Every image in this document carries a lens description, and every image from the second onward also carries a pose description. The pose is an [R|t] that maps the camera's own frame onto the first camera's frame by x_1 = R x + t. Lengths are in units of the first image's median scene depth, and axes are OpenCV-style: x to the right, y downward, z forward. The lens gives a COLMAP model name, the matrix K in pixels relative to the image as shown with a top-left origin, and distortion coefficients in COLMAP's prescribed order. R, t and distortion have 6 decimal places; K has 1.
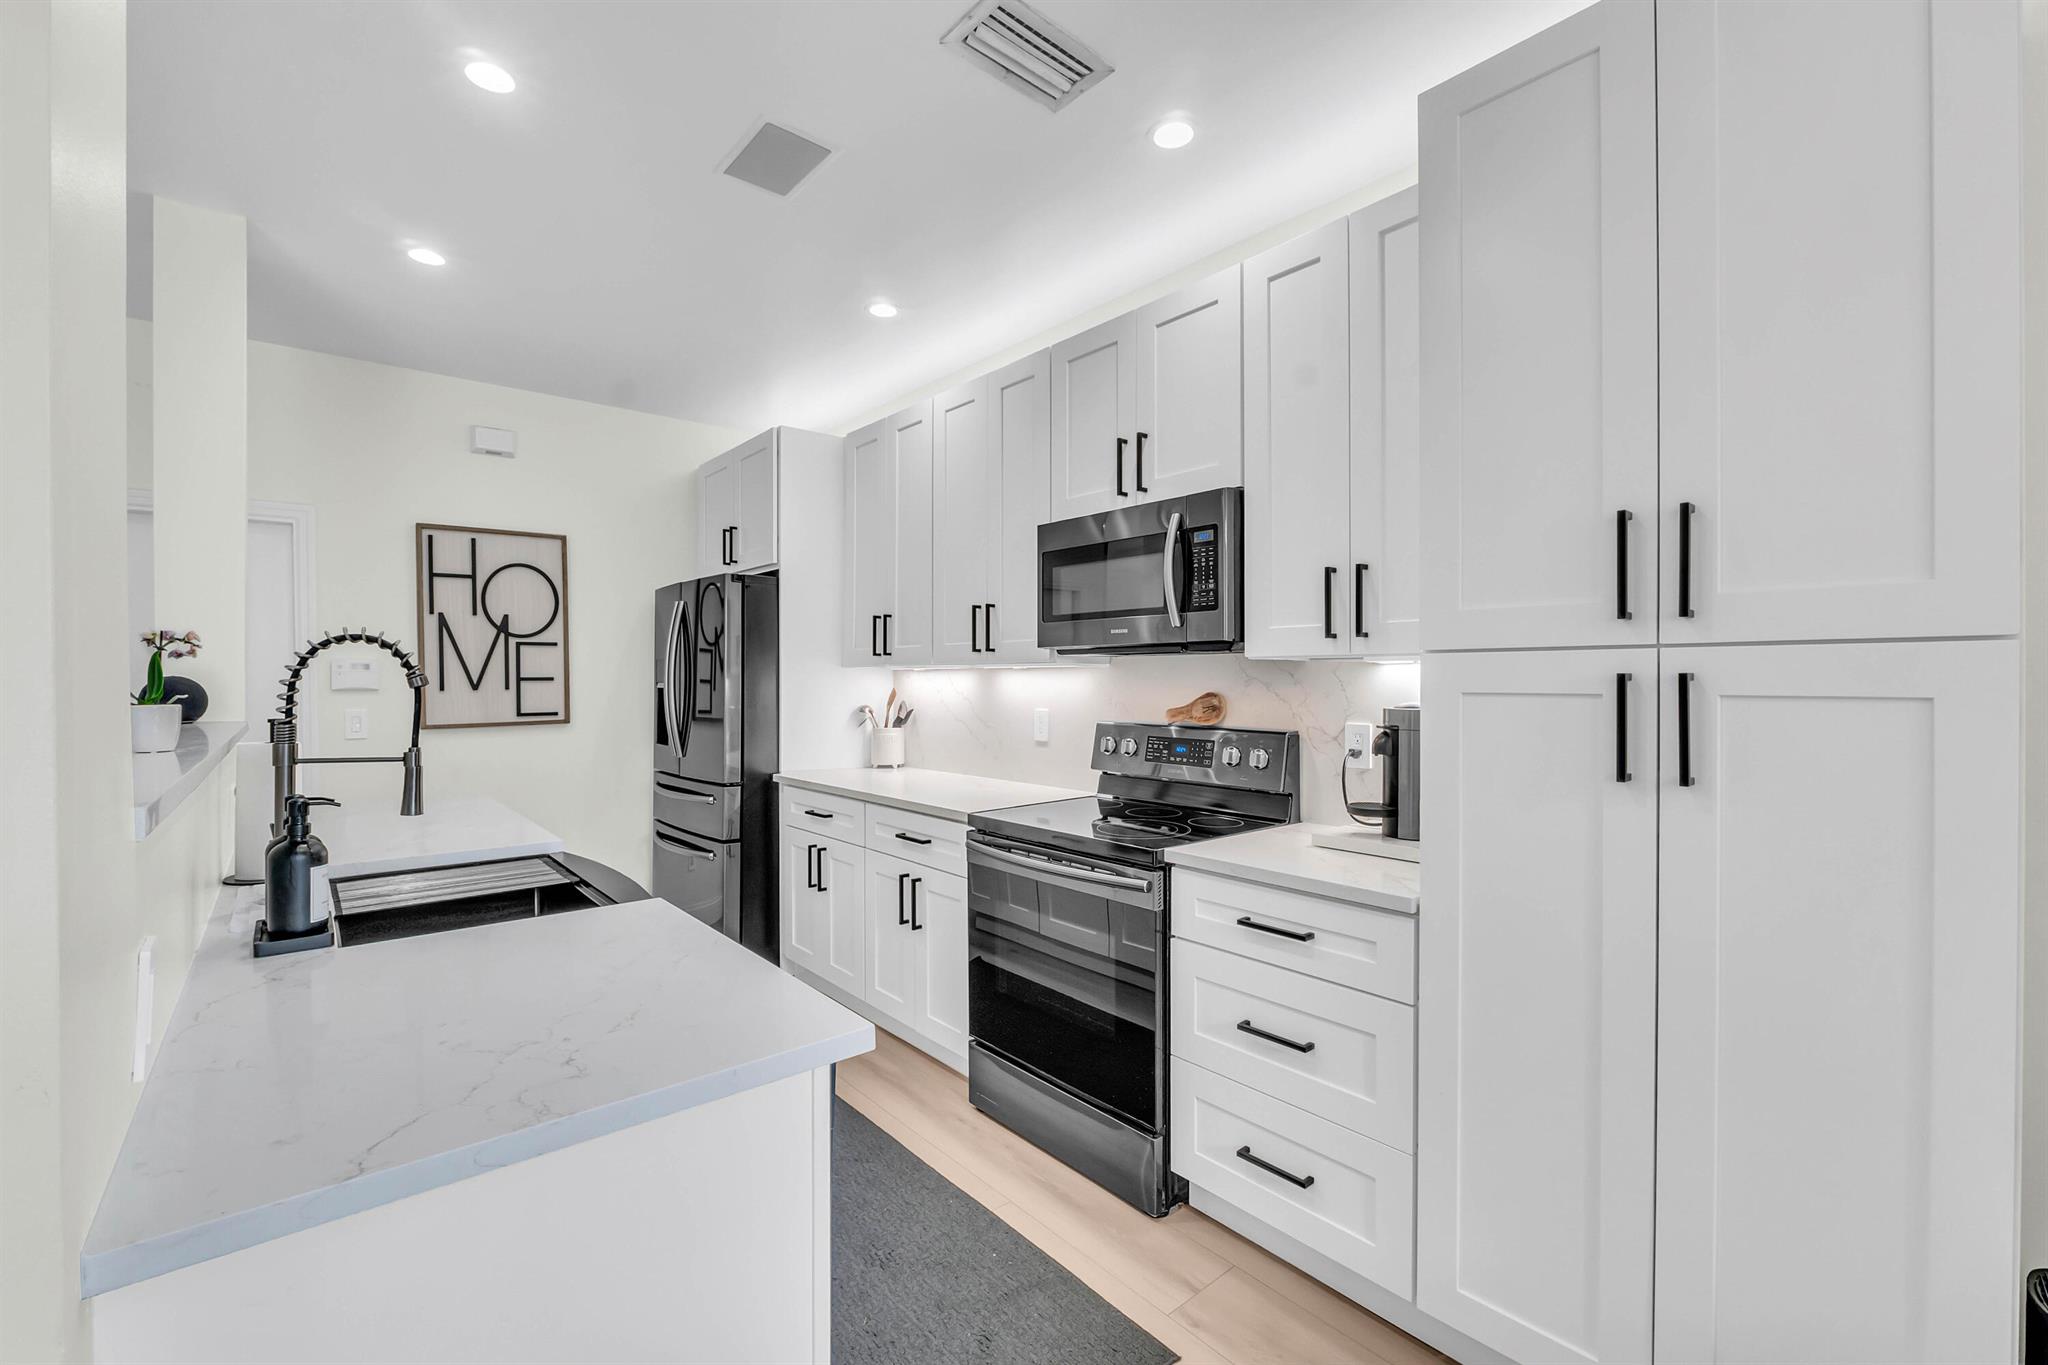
lens RADIAL K [[857.0, 0, 1017.7], [0, 857.0, 688.7], [0, 0, 1]] dist [-0.008264, 0.000042]
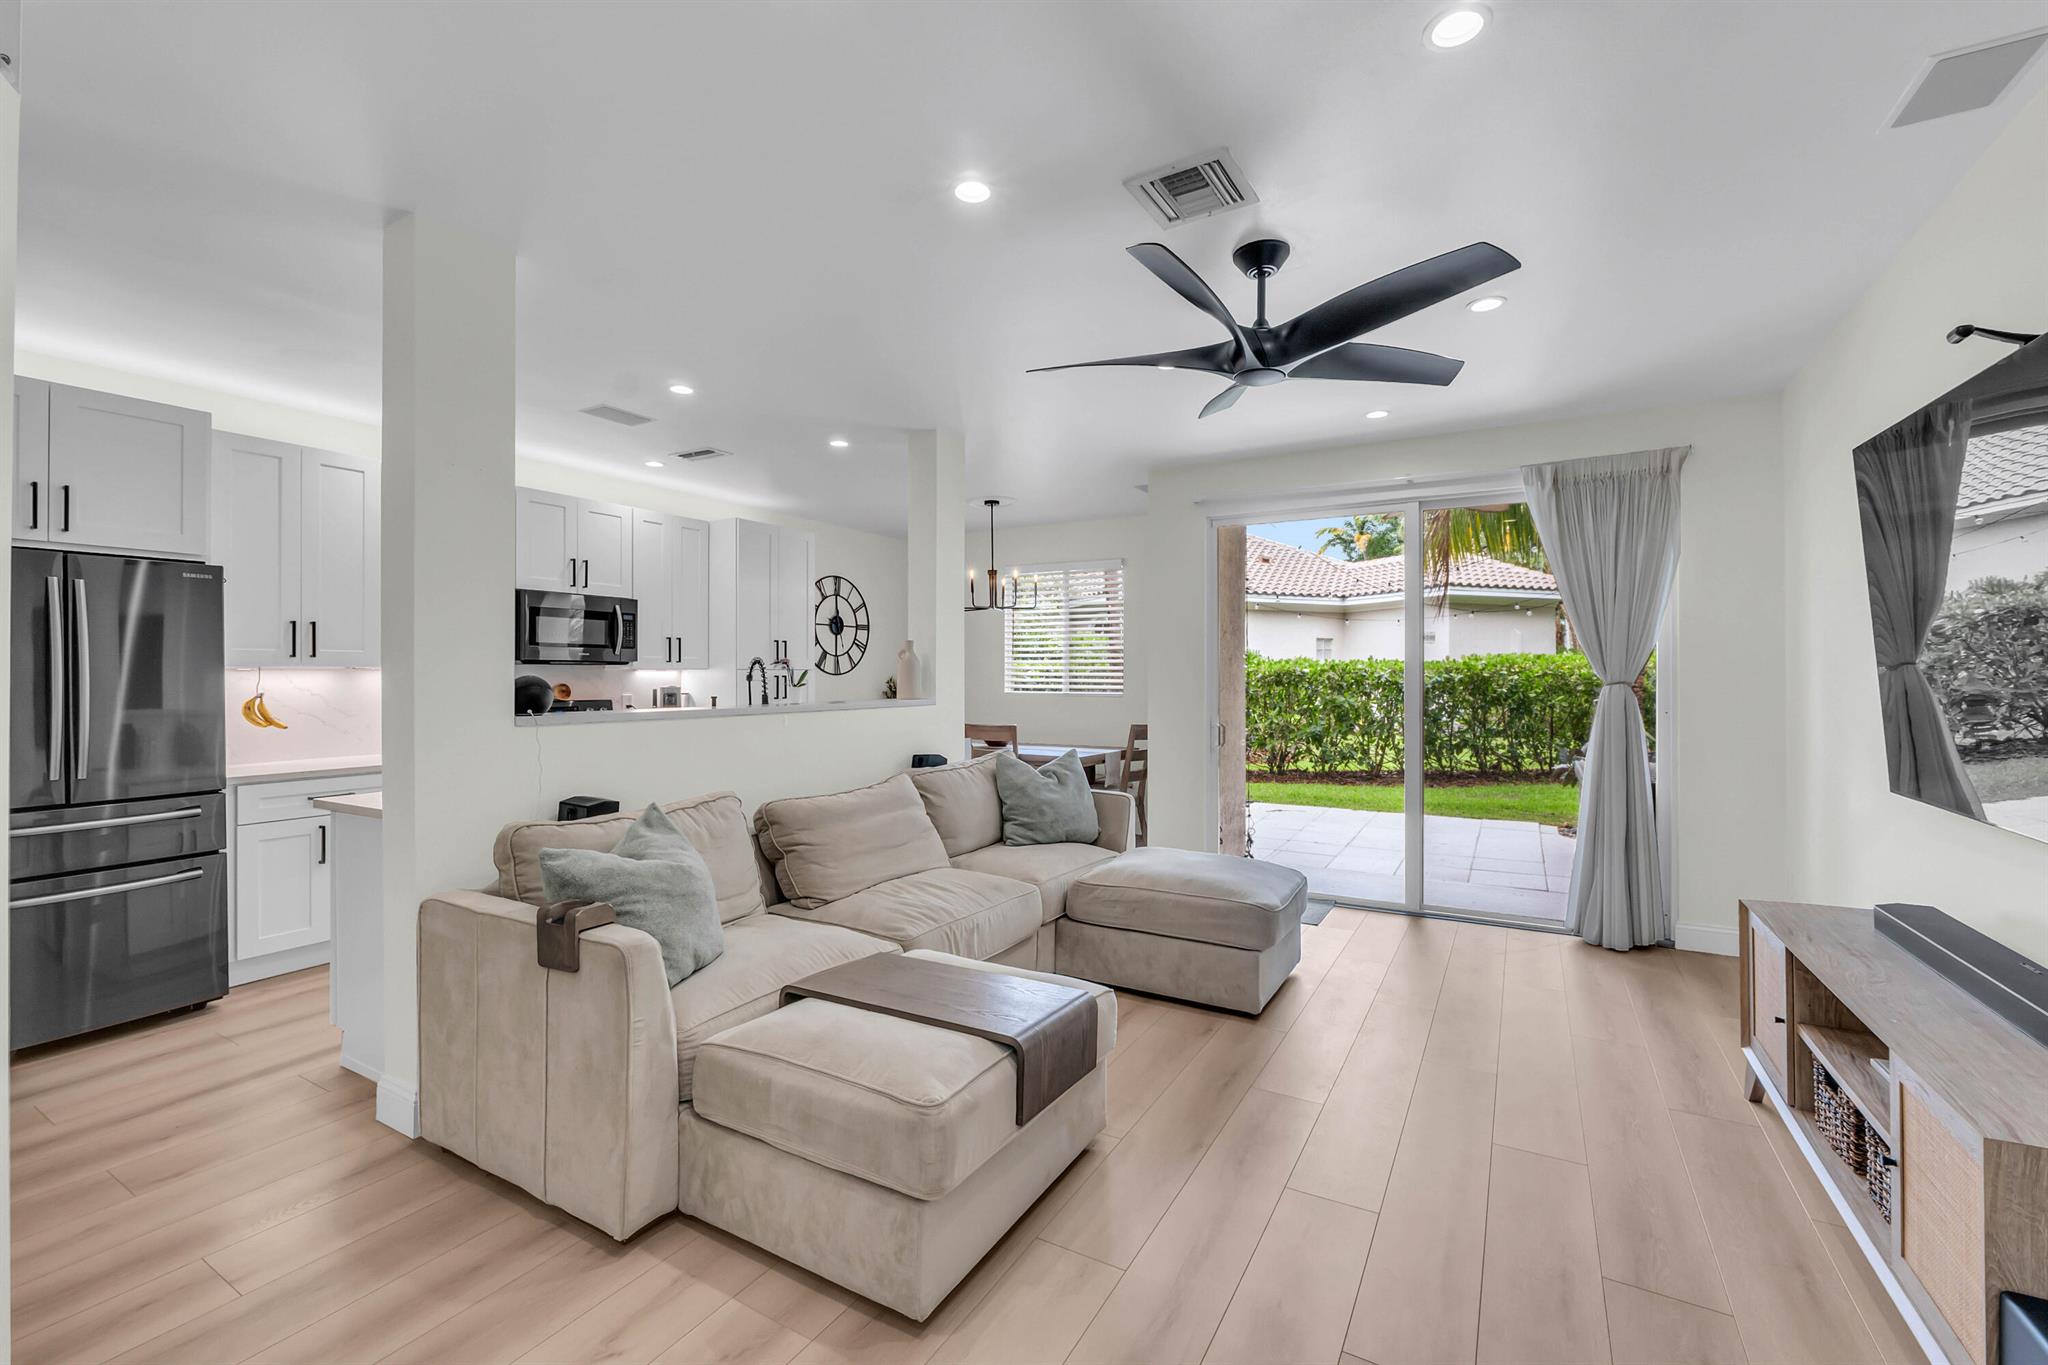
lens RADIAL K [[886.8, 0, 1016.0], [0, 886.8, 668.4], [0, 0, 1]] dist [-0.000083, -0.000070]
pose [[-0.349381, 0.006132, 0.936961, -1.502495], [0.010600, 0.999940, -0.002591, -0.010272], [-0.936921, 0.009026, -0.349425, 0.512734]]
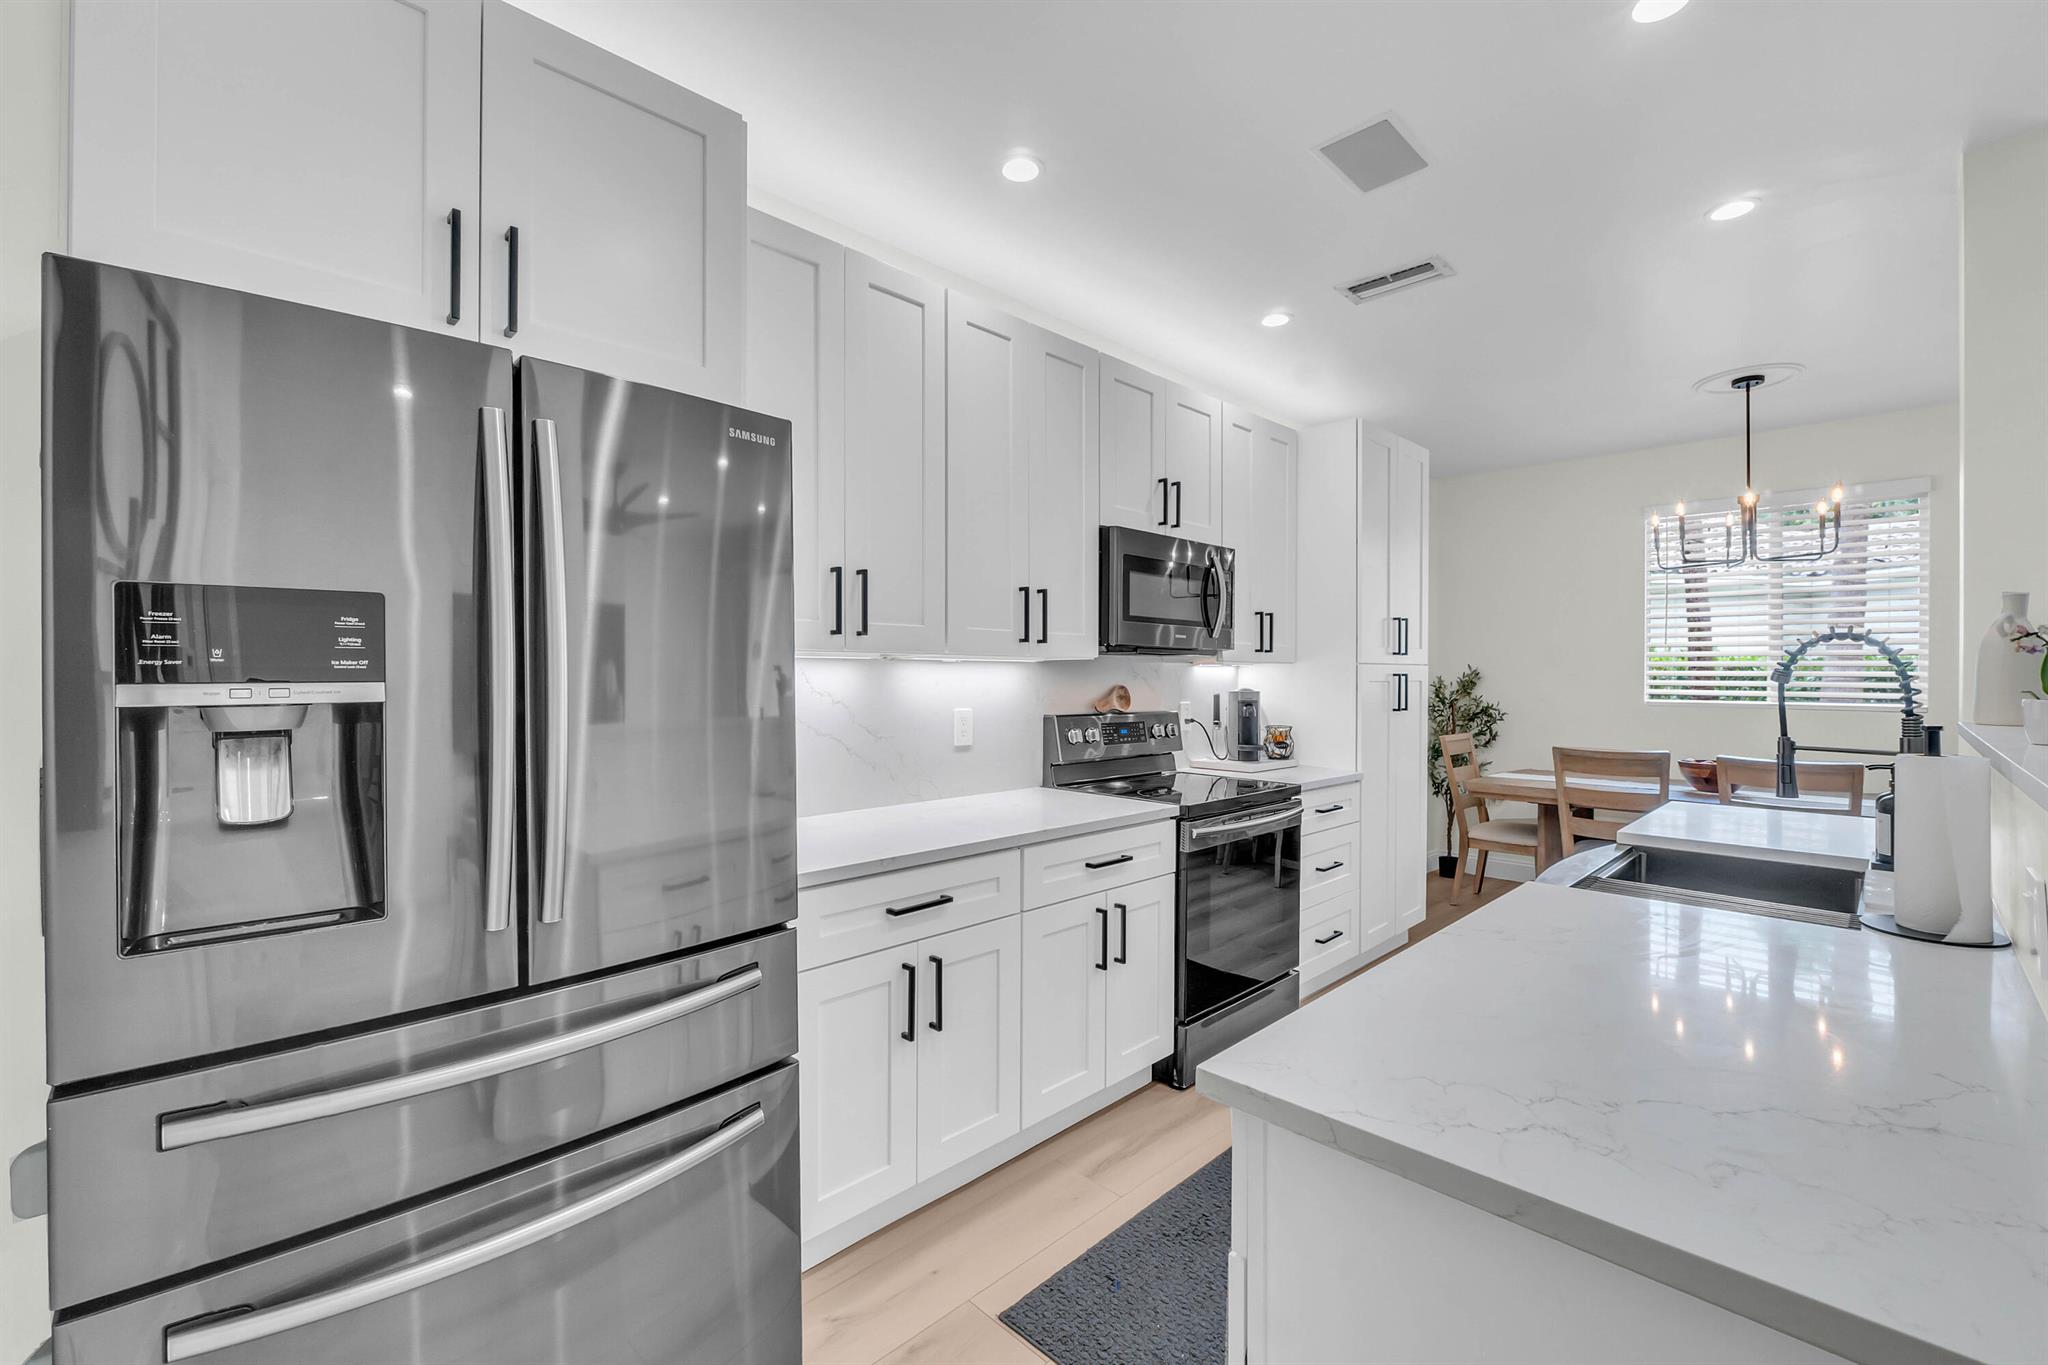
lens RADIAL K [[882.4, 0, 1016.9], [0, 882.4, 675.6], [0, 0, 1]] dist [-0.000663, -0.000153]
pose [[-0.087448, -0.000230, 0.996169, -0.759554], [0.008314, 0.999965, 0.000961, -0.008955], [-0.996134, 0.008366, -0.087443, 0.898661]]
